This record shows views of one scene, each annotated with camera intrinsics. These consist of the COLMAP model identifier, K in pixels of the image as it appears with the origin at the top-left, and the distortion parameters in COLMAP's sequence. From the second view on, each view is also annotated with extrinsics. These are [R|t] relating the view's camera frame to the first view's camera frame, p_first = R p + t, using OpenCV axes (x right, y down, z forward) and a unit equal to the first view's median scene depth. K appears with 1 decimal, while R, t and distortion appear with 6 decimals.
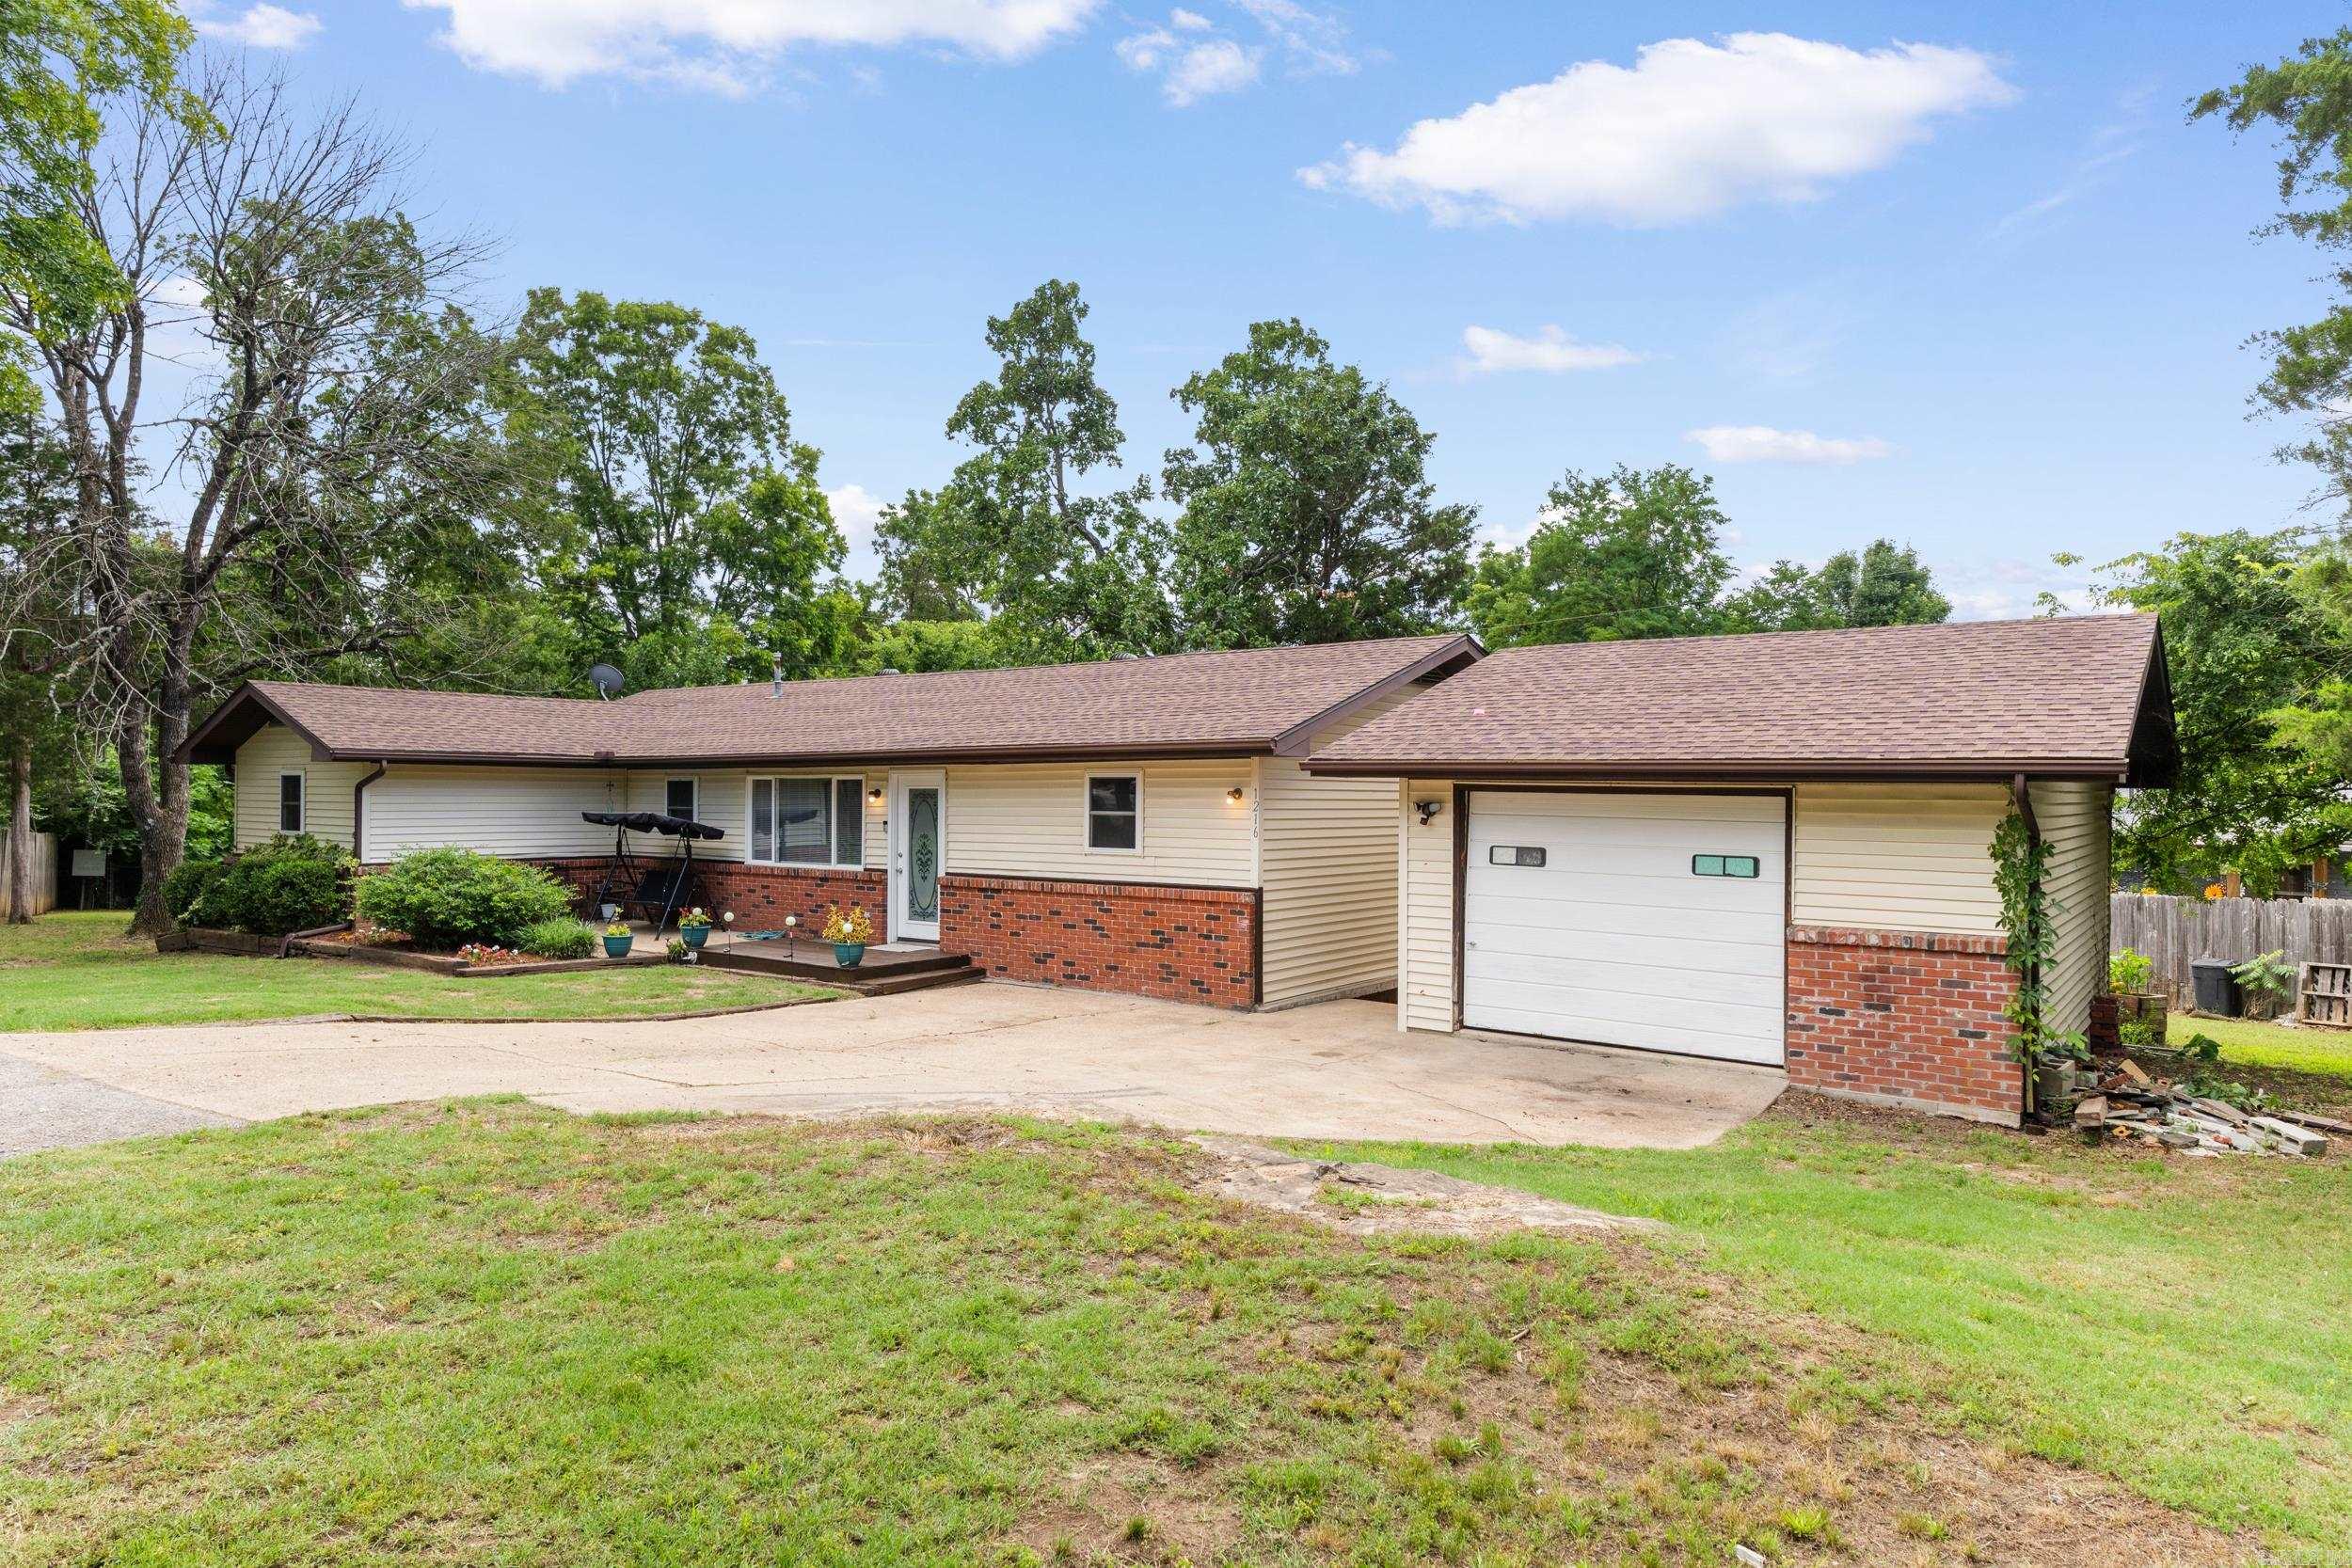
lens RADIAL K [[1391.4, 0, 1175.3], [0, 1391.4, 777.8], [0, 0, 1]] dist [-0.008120, 0.001156]
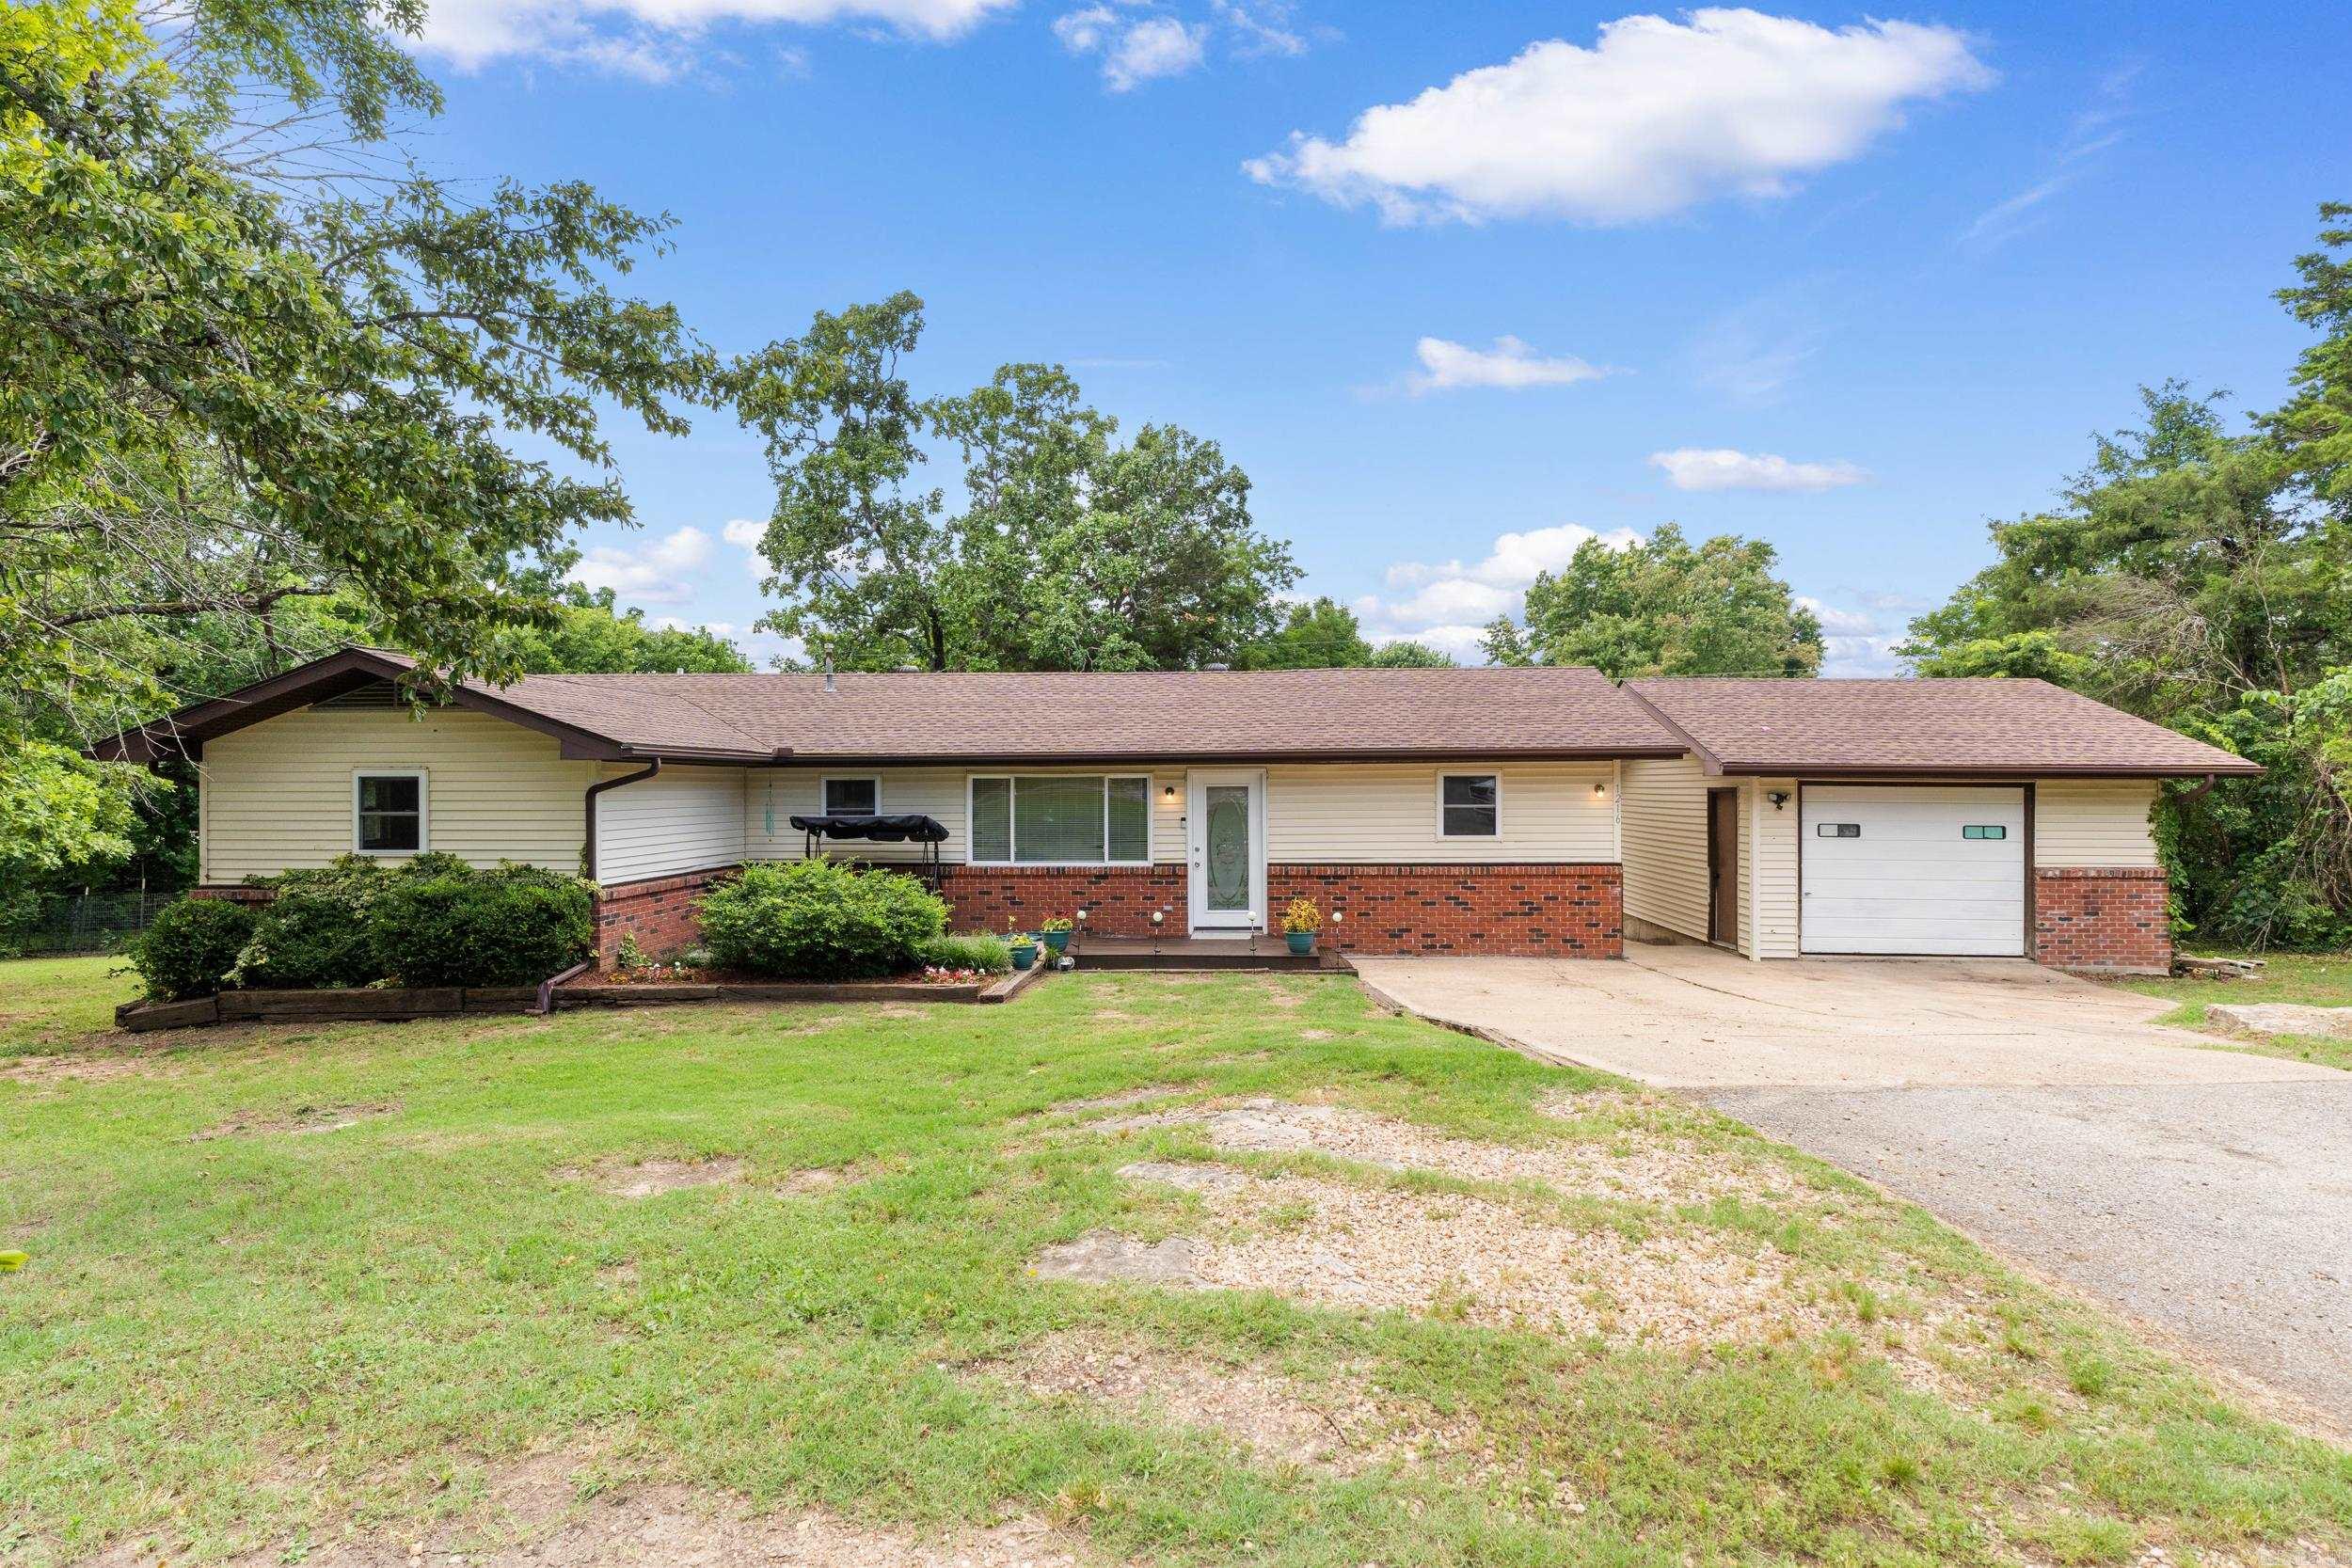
lens RADIAL K [[1209.2, 0, 1164.5], [0, 1209.2, 781.5], [0, 0, 1]] dist [-0.006739, -0.001854]
pose [[0.832101, -0.007164, 0.554578, -0.786544], [0.001107, 0.999936, 0.011257, -0.007194], [-0.554623, -0.008753, 0.832056, 0.267873]]
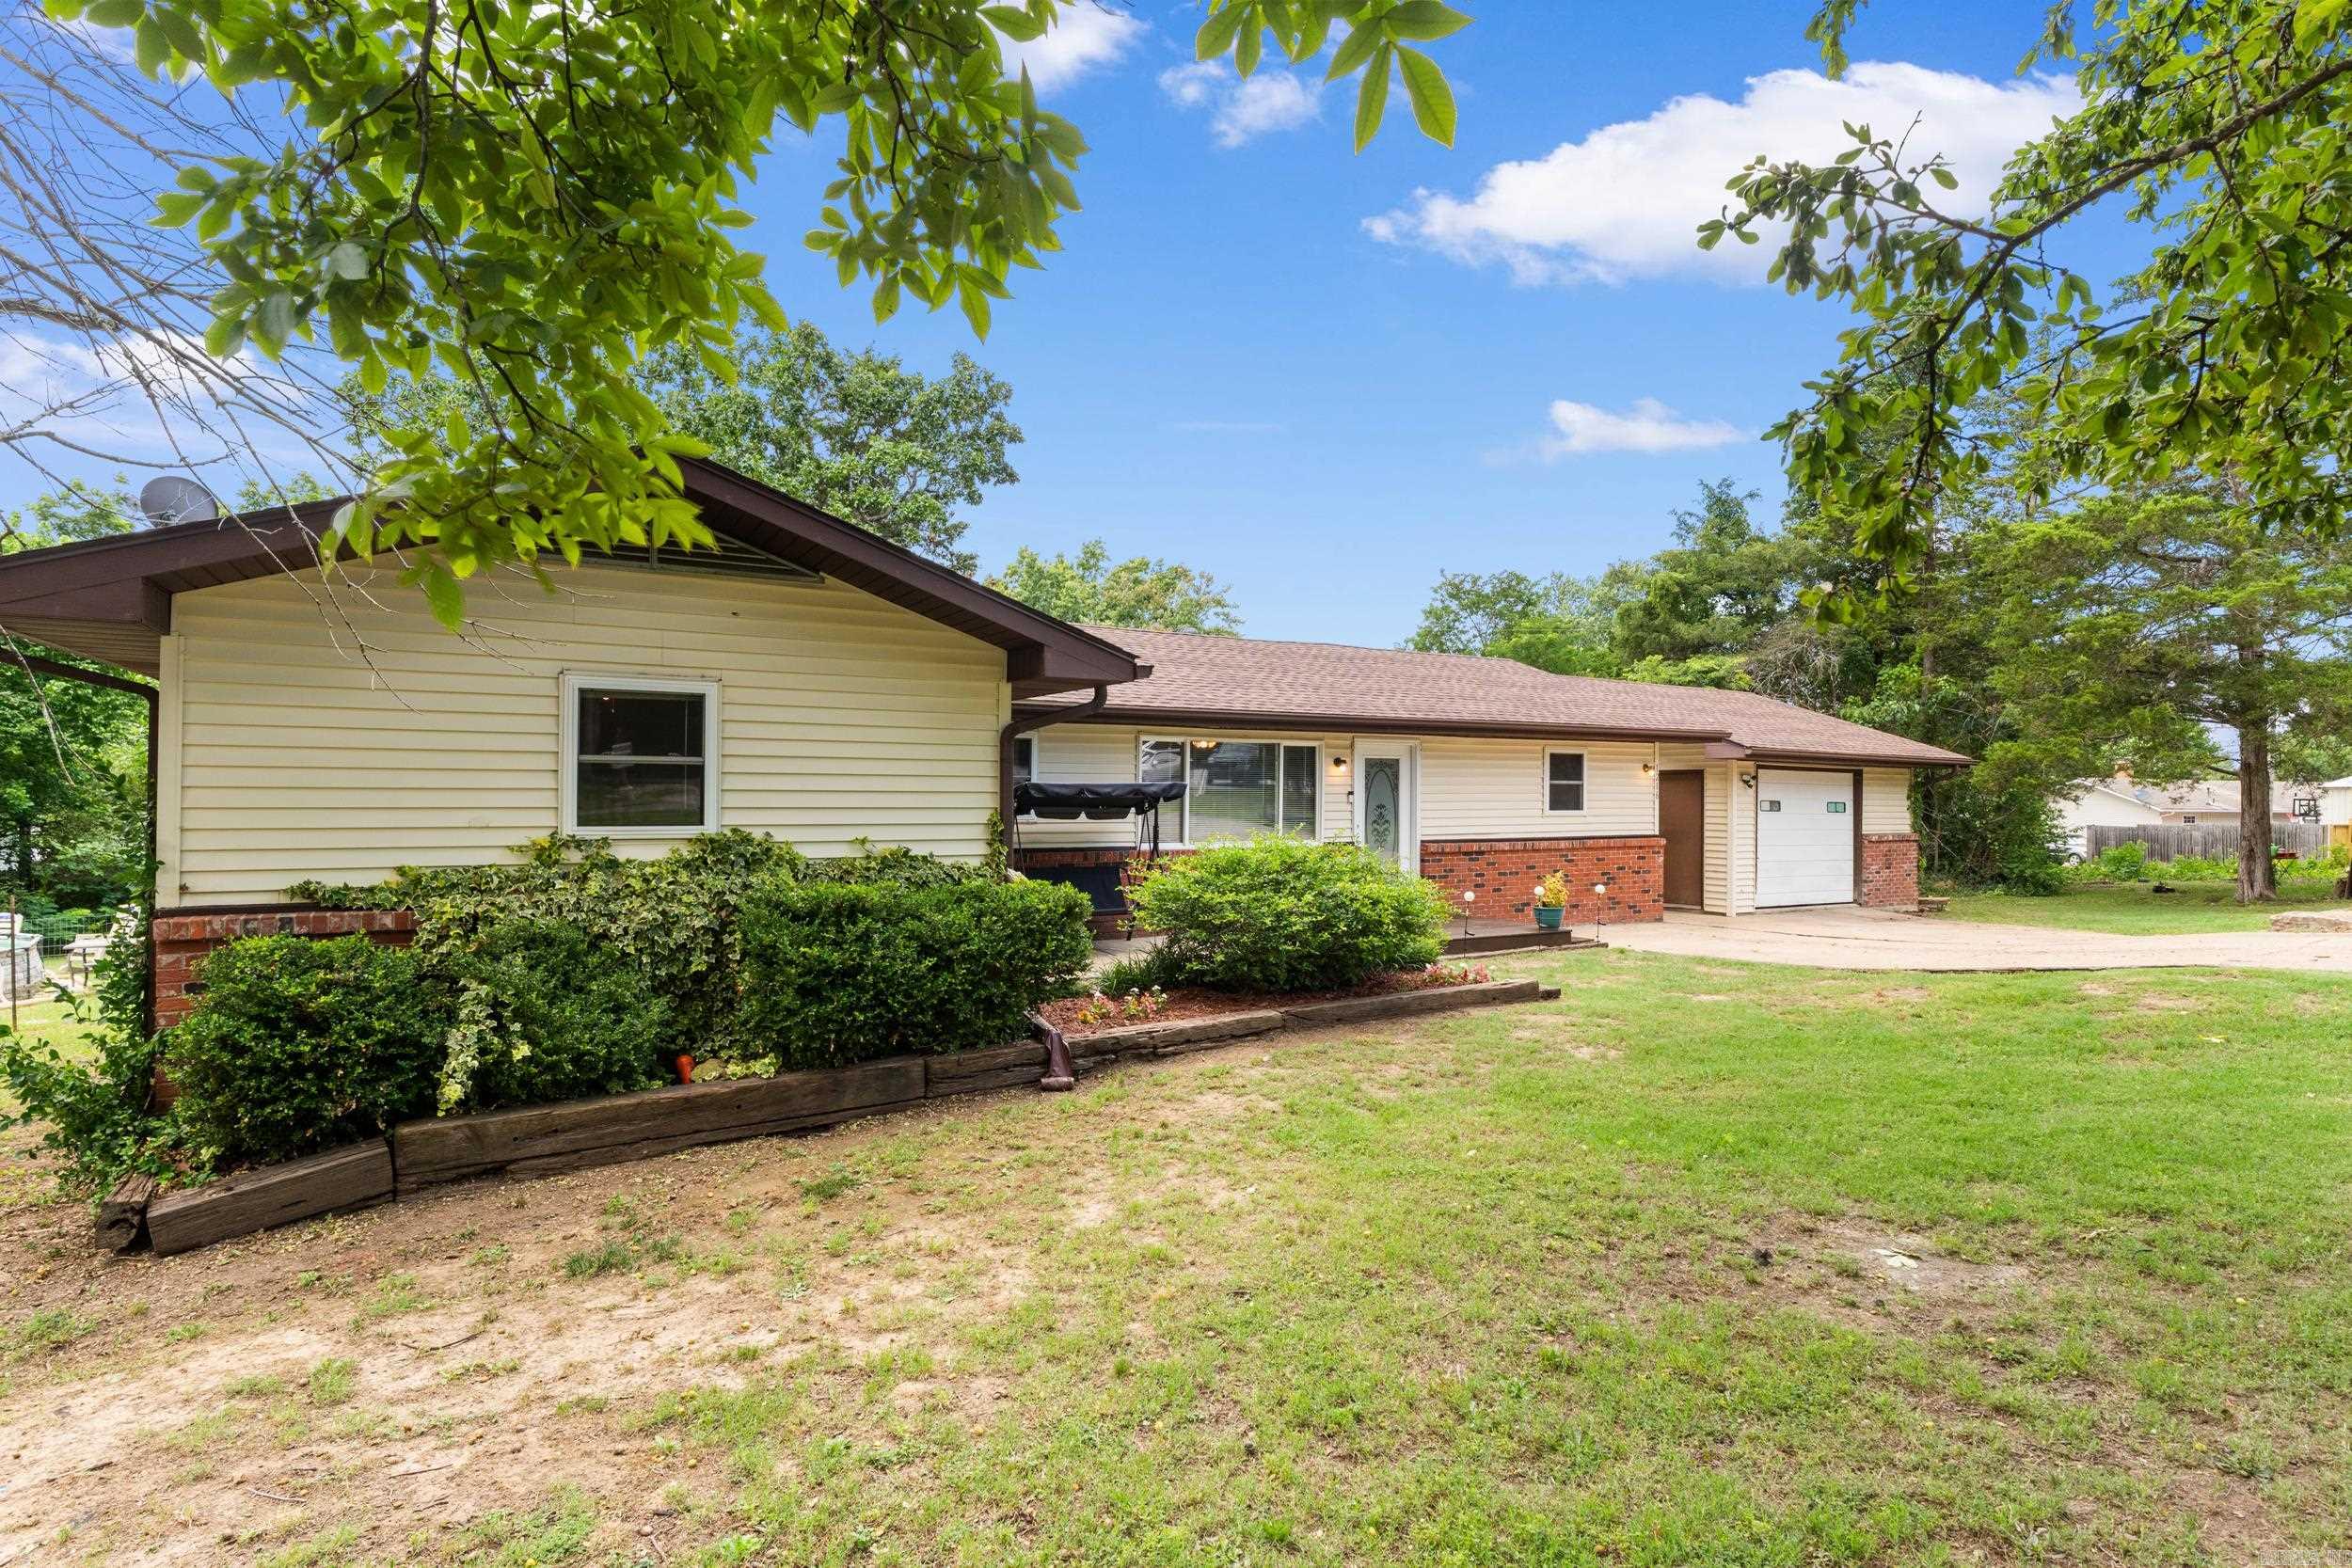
lens RADIAL K [[1209.2, 0, 1173.0], [0, 1209.2, 770.7], [0, 0, 1]] dist [-0.006739, -0.001854]
pose [[0.364606, 0.012017, 0.931084, -1.104052], [-0.016321, 0.999846, -0.006513, 0.026143], [-0.931019, -0.012822, 0.364746, 0.878852]]
